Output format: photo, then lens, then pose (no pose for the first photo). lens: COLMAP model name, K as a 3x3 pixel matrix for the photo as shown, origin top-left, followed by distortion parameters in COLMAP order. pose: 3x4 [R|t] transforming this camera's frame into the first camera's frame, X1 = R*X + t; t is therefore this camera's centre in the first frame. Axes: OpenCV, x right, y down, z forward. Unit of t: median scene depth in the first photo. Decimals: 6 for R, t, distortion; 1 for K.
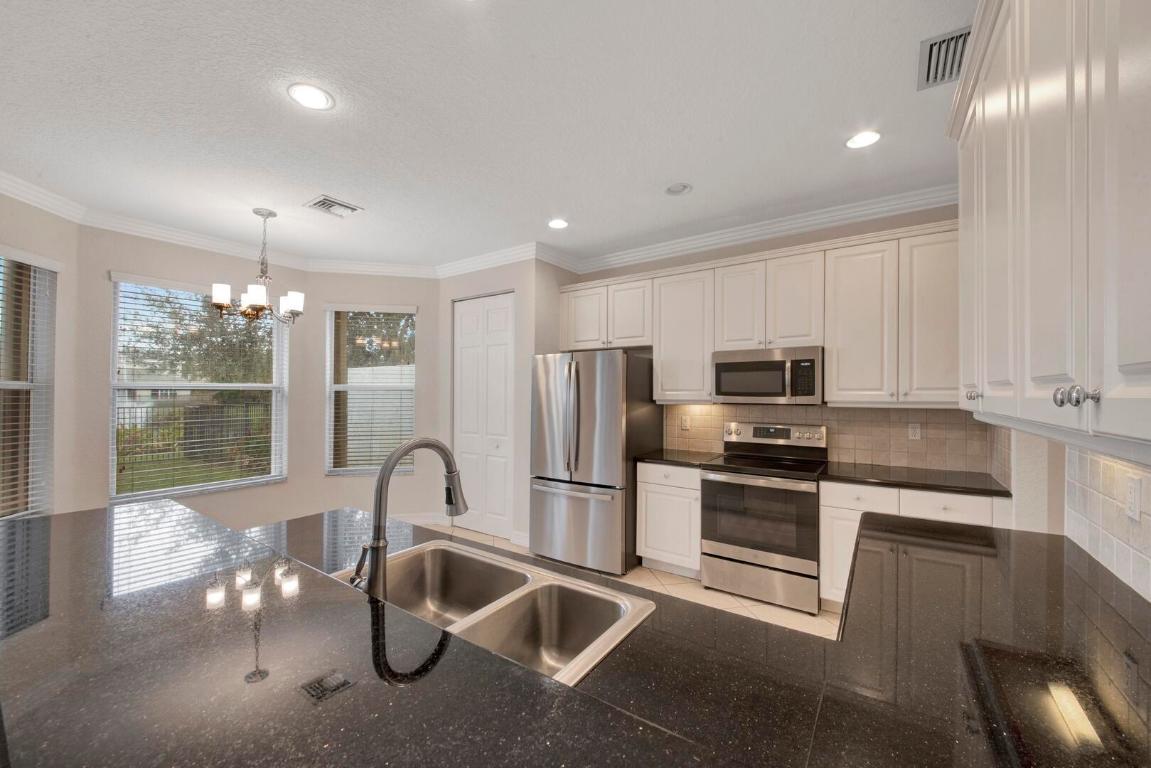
lens RADIAL K [[448.7, 0, 571.1], [0, 448.7, 382.5], [0, 0, 1]] dist [-0.000963, -0.000755]
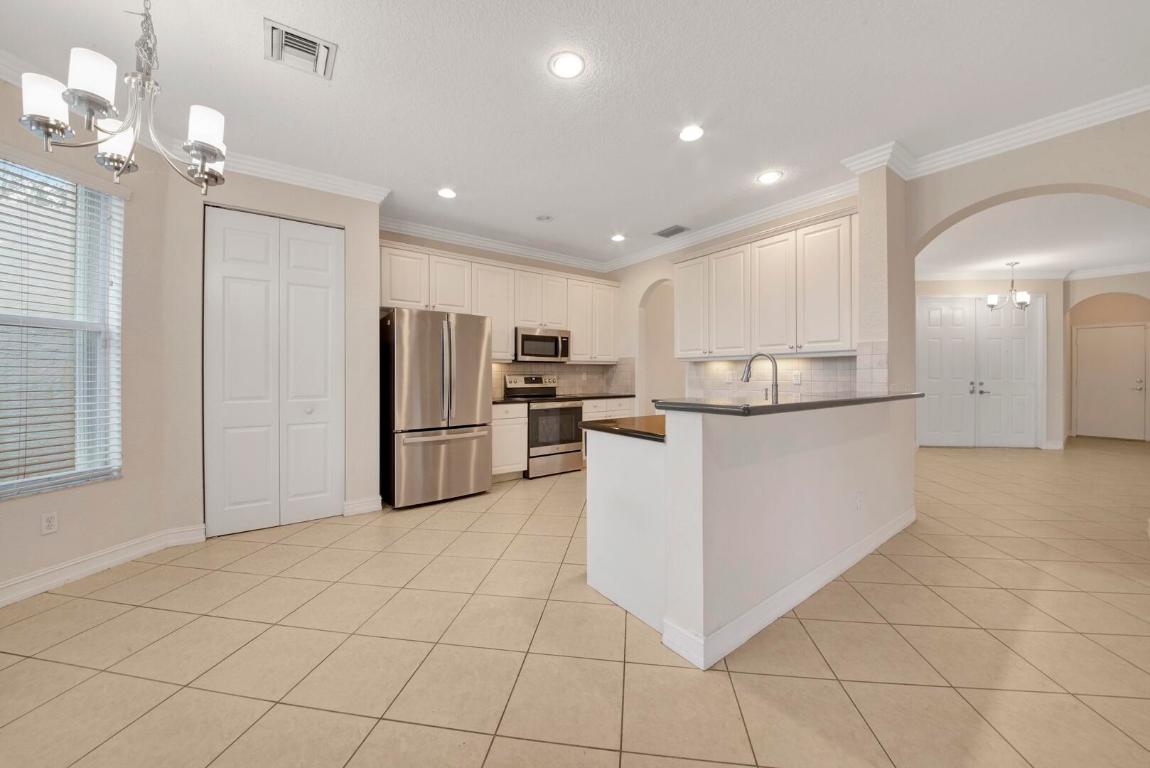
lens RADIAL K [[409.1, 0, 599.4], [0, 409.1, 381.2], [0, 0, 1]] dist [-0.001206, -0.000476]
pose [[0.274581, -0.017343, 0.961407, -0.922805], [-0.018414, 0.999559, 0.023290, 0.076983], [-0.961388, -0.024098, 0.274141, 0.366432]]
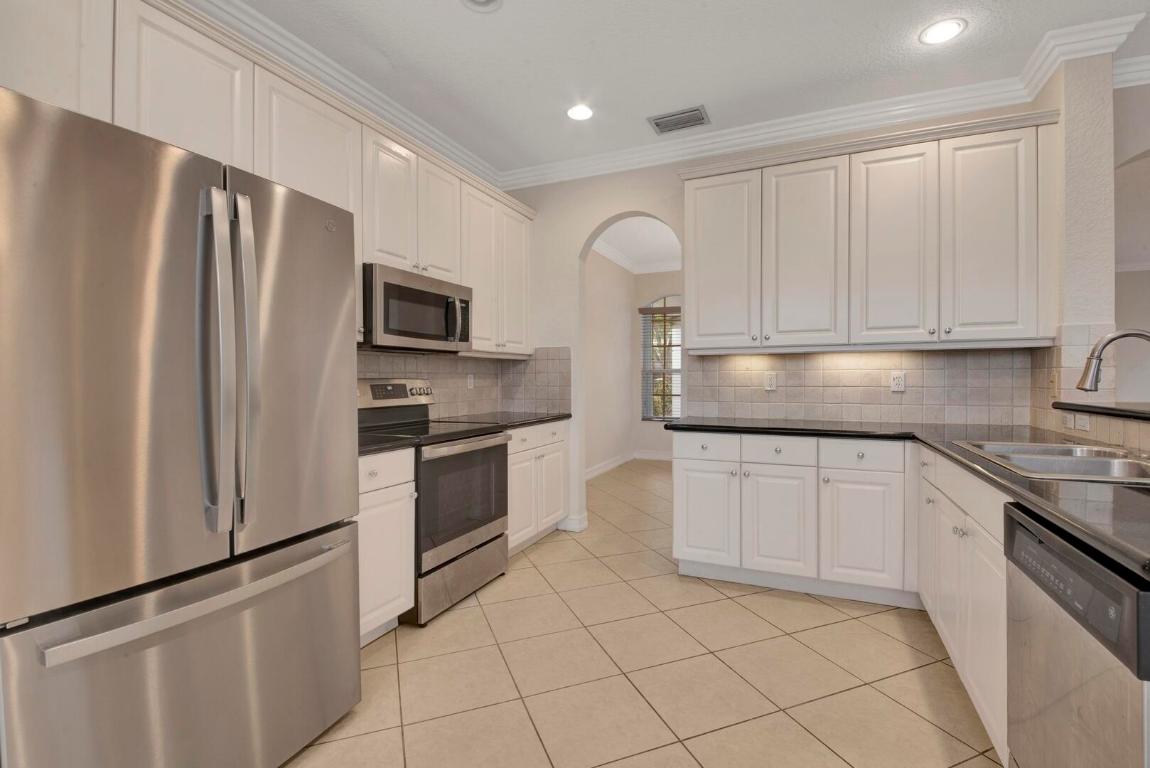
lens RADIAL K [[508.4, 0, 605.6], [0, 508.4, 385.9], [0, 0, 1]] dist [-0.002354, -0.000600]
pose [[-0.221747, -0.017036, 0.974956, -0.444309], [-0.016500, 0.999770, 0.013717, 0.087104], [-0.974965, -0.013045, -0.221977, 0.848761]]
